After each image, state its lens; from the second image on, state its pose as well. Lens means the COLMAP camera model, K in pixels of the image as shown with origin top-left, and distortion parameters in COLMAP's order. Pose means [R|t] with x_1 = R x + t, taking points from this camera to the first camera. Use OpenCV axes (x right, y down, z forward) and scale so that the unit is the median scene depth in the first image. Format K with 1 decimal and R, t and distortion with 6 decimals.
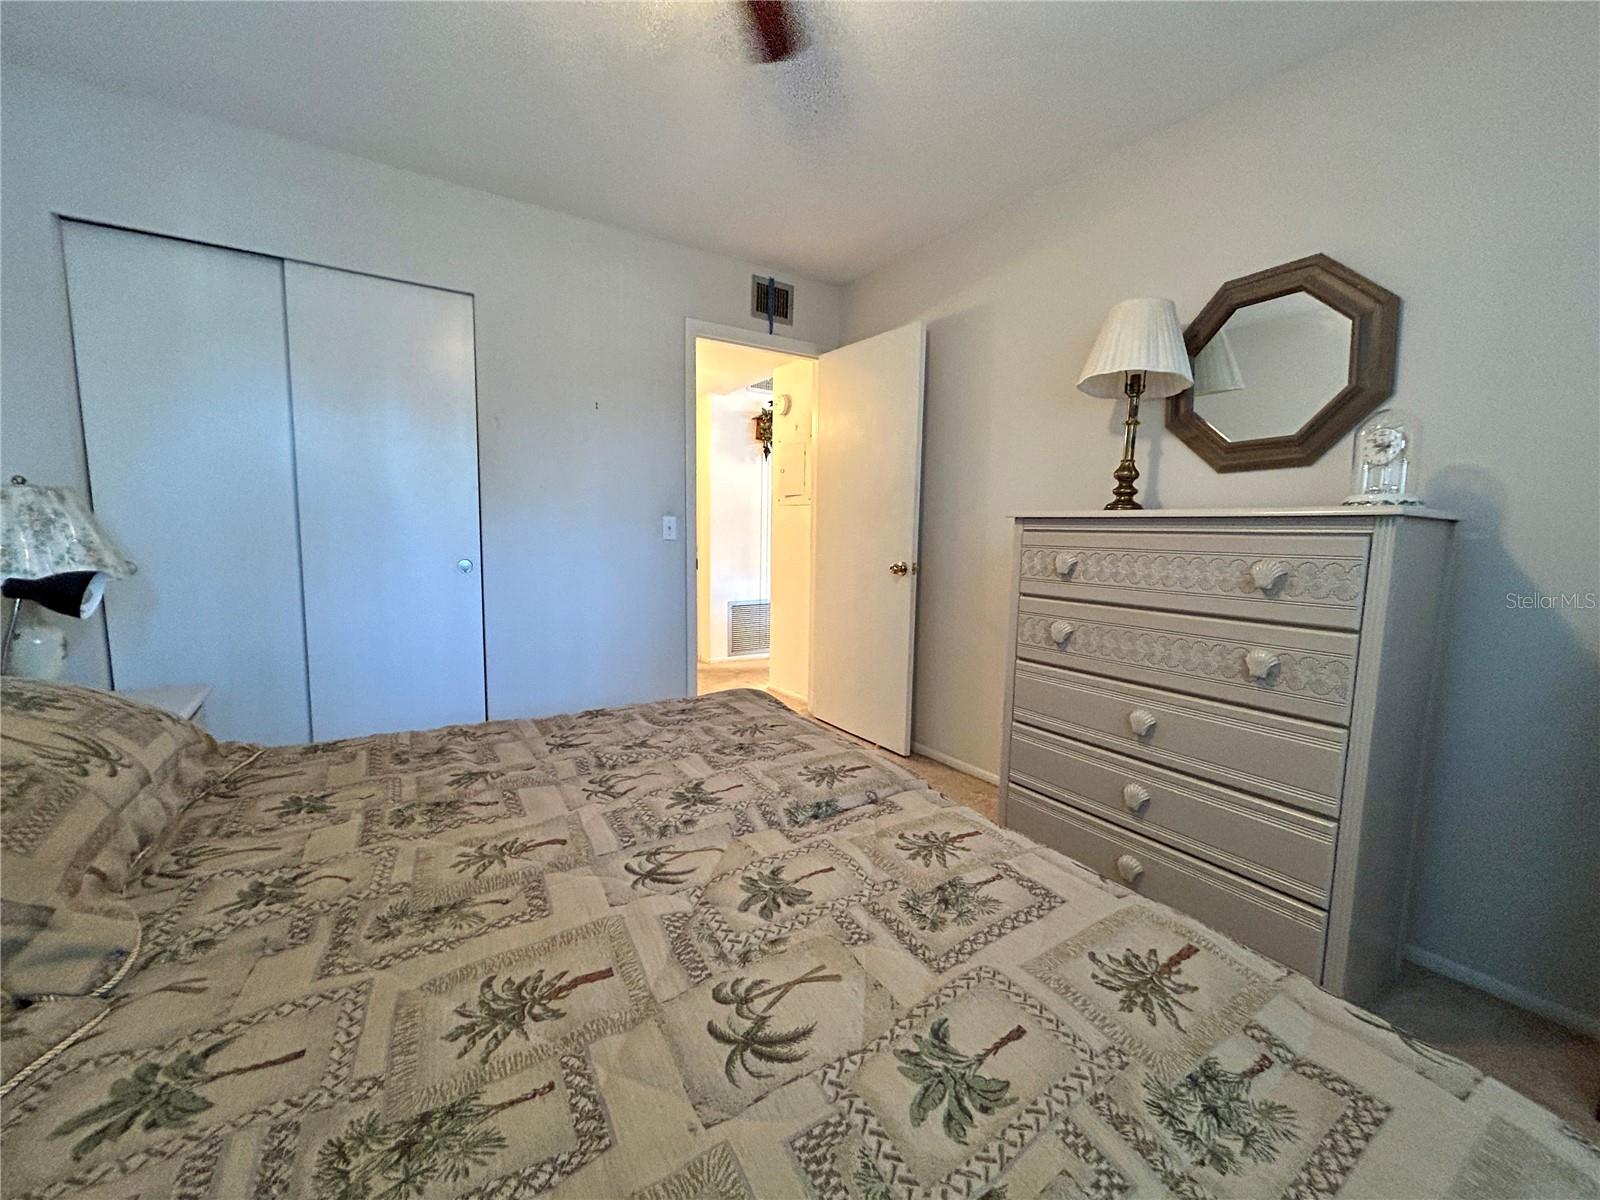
lens RADIAL K [[645.5, 0, 795.8], [0, 645.5, 598.3], [0, 0, 1]] dist [-0.001364, -0.000027]
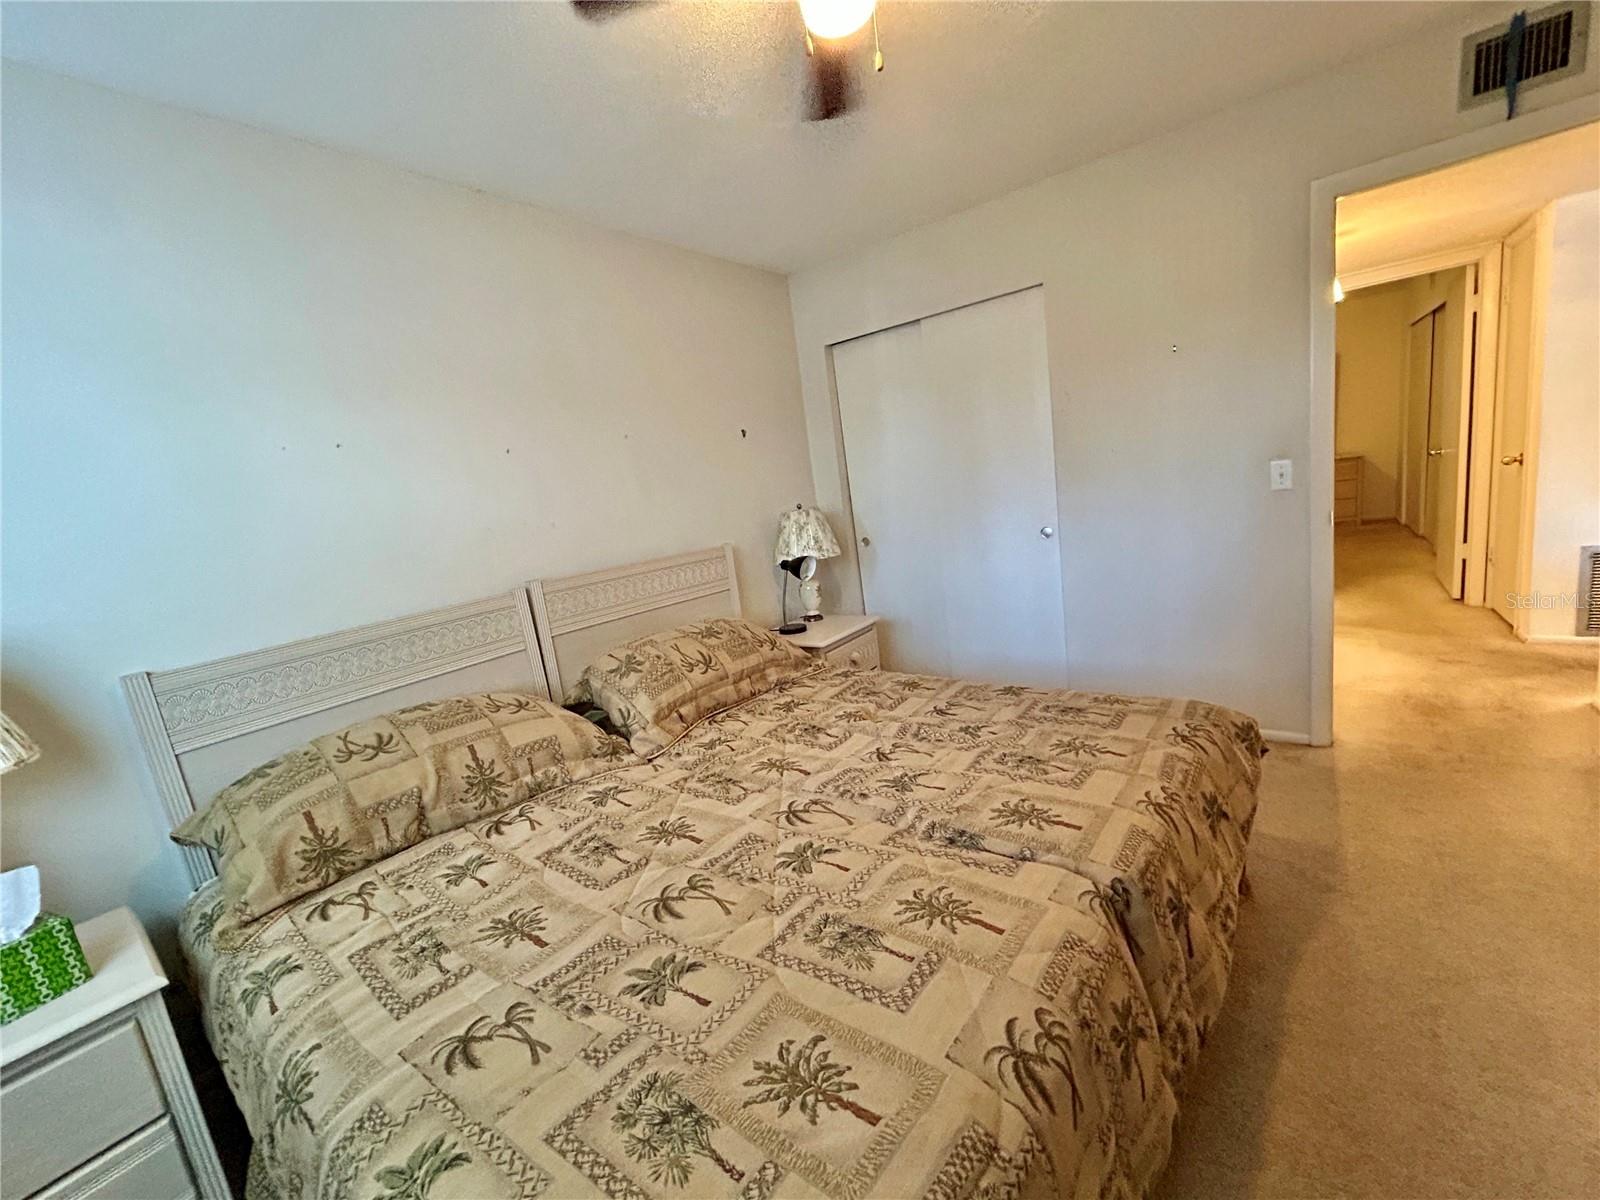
lens RADIAL K [[645.5, 0, 795.7], [0, 645.5, 598.6], [0, 0, 1]] dist [-0.001364, -0.000027]
pose [[0.336019, 0.105008, -0.935983, 1.473271], [0.038810, 0.991378, 0.125155, -0.332973], [0.941055, -0.078380, 0.329046, 0.711489]]
